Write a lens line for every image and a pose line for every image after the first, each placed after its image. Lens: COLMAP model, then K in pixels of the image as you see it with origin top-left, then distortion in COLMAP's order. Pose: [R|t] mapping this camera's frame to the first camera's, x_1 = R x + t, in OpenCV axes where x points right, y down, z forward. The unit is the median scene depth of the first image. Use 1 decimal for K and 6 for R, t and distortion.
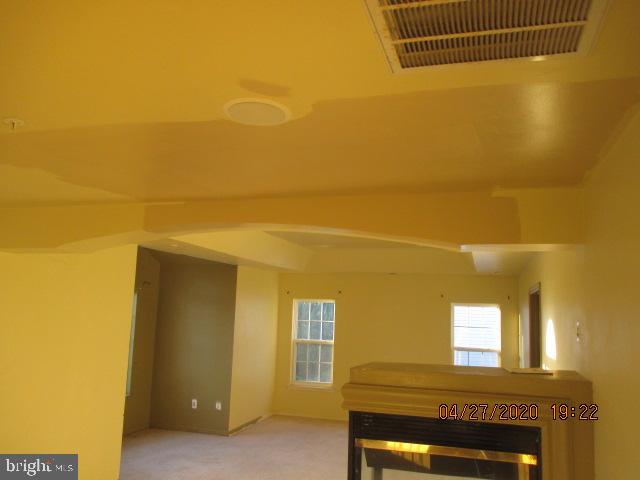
lens RADIAL K [[555.5, 0, 327.0], [0, 555.5, 242.1], [0, 0, 1]] dist [-0.013287, -0.033536]
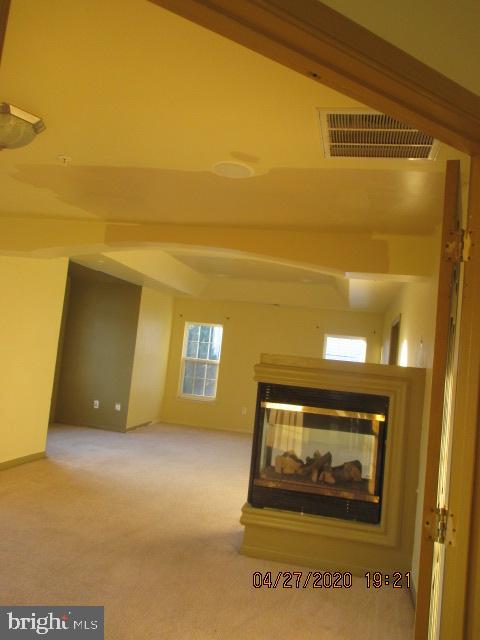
lens RADIAL K [[555.5, 0, 234.7], [0, 555.5, 316.0], [0, 0, 1]] dist [-0.013287, -0.033536]
pose [[0.994842, 0.075832, 0.067374, -0.056022], [-0.079861, 0.995043, 0.059263, 0.024903], [-0.062546, -0.064338, 0.995966, -0.172754]]
